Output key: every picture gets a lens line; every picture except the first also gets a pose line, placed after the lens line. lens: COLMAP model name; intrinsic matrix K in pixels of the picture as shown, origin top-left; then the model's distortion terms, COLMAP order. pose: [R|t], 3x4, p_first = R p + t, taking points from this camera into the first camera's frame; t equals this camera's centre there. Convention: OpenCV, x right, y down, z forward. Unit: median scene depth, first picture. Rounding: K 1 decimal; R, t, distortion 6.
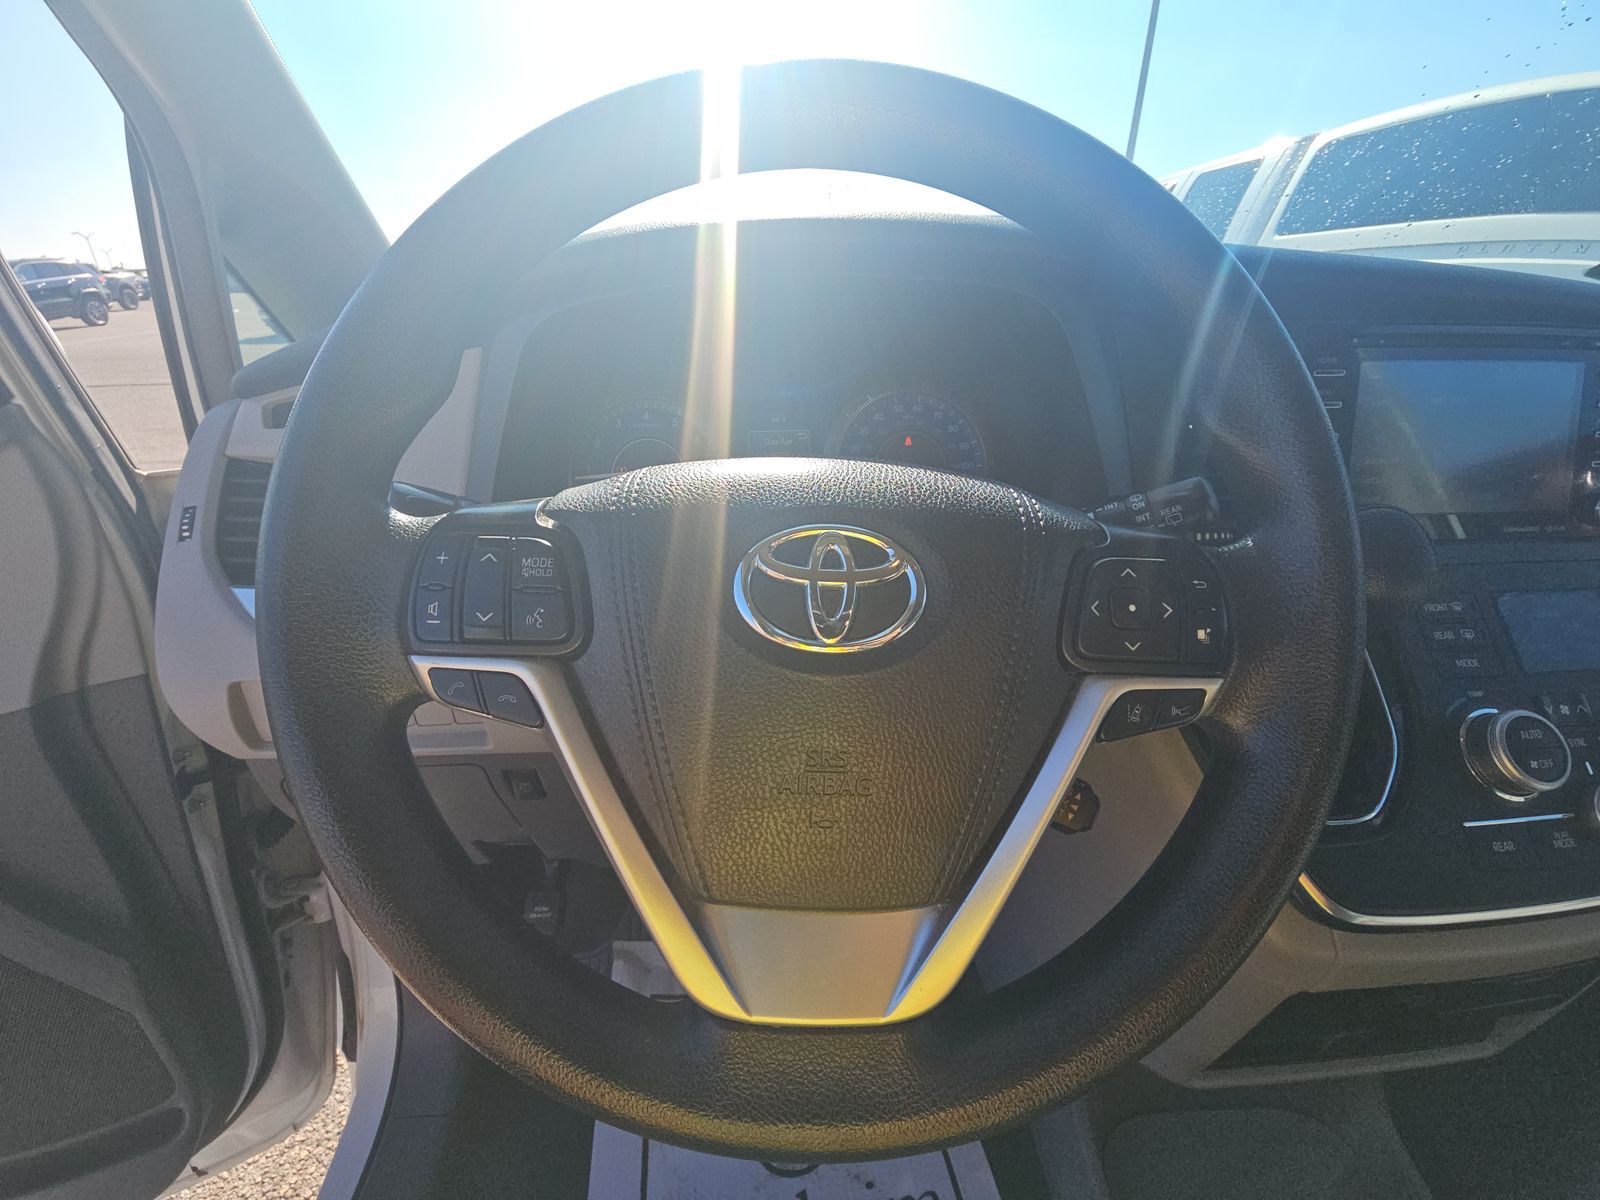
lens RADIAL K [[647.4, 0, 796.1], [0, 647.4, 598.3], [0, 0, 1]] dist [0.003030, -0.000819]
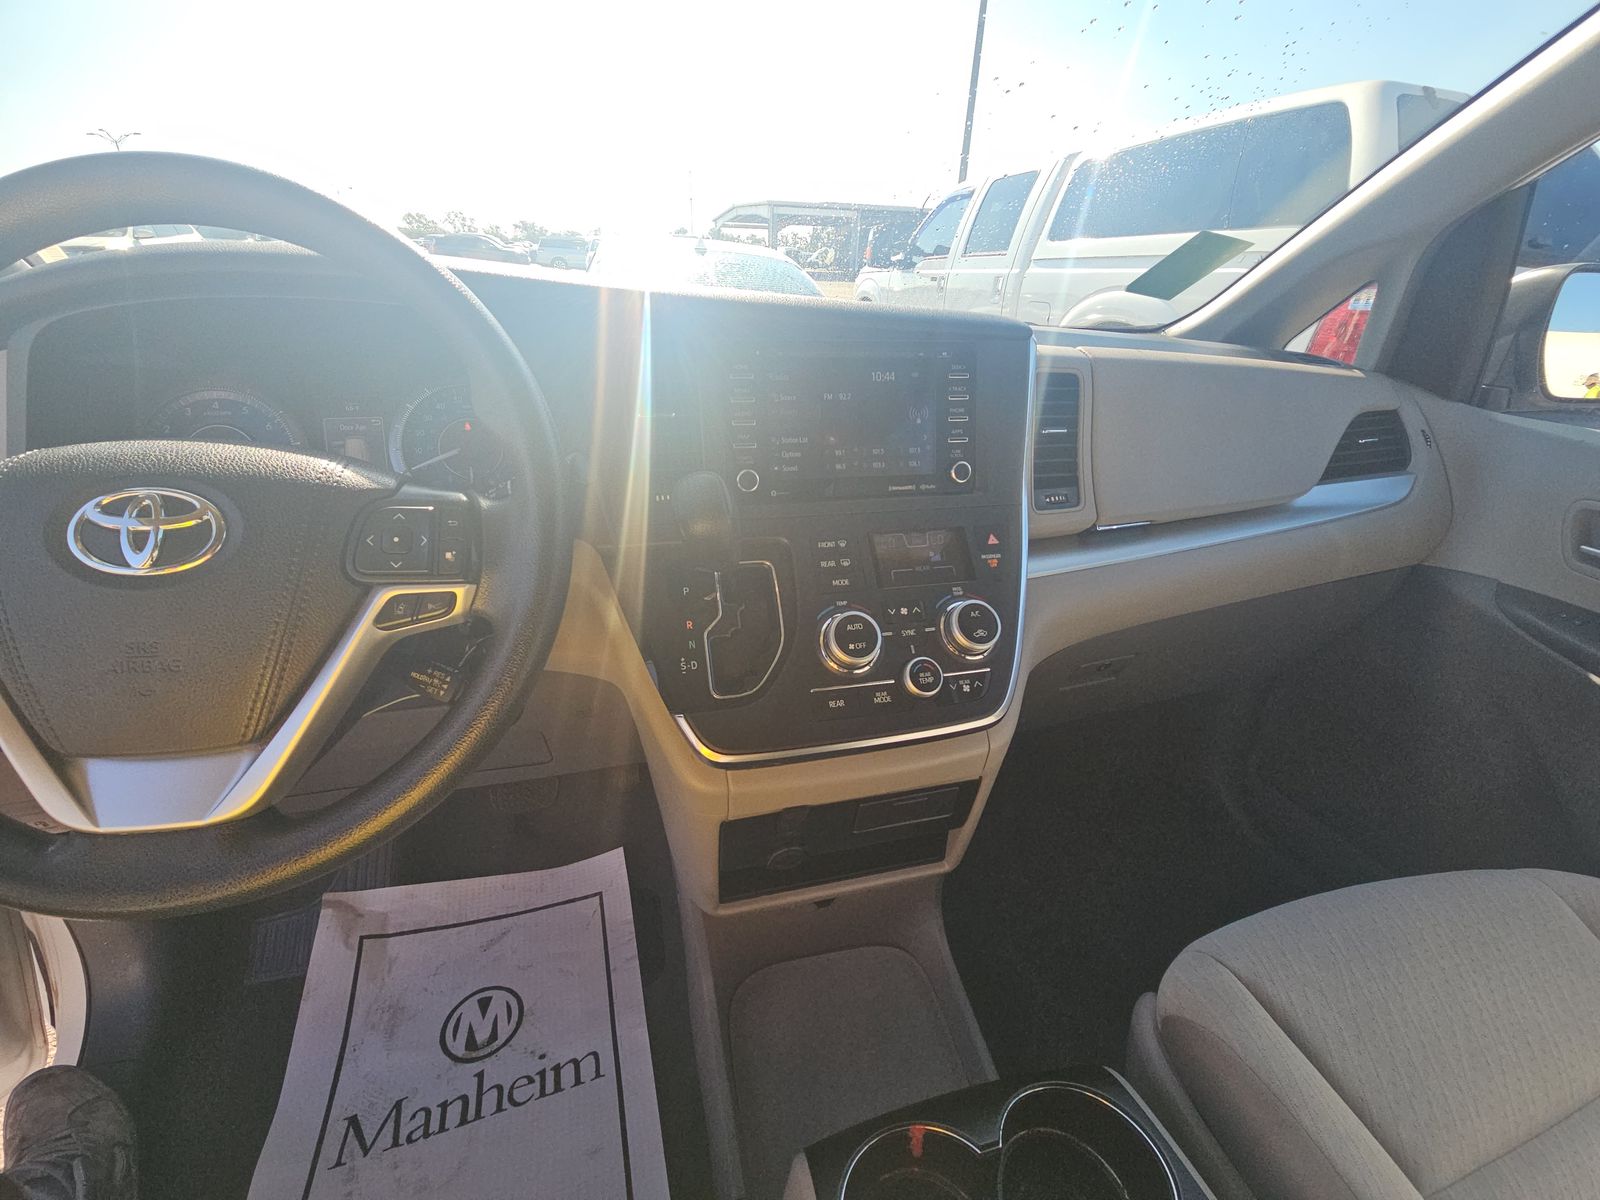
lens RADIAL K [[647.4, 0, 803.9], [0, 647.4, 600.7], [0, 0, 1]] dist [0.003030, -0.000819]
pose [[0.984342, -0.049327, 0.169224, 1.167189], [0.044609, 0.998505, 0.031572, 0.149879], [-0.170528, -0.023529, 0.985072, -0.634663]]
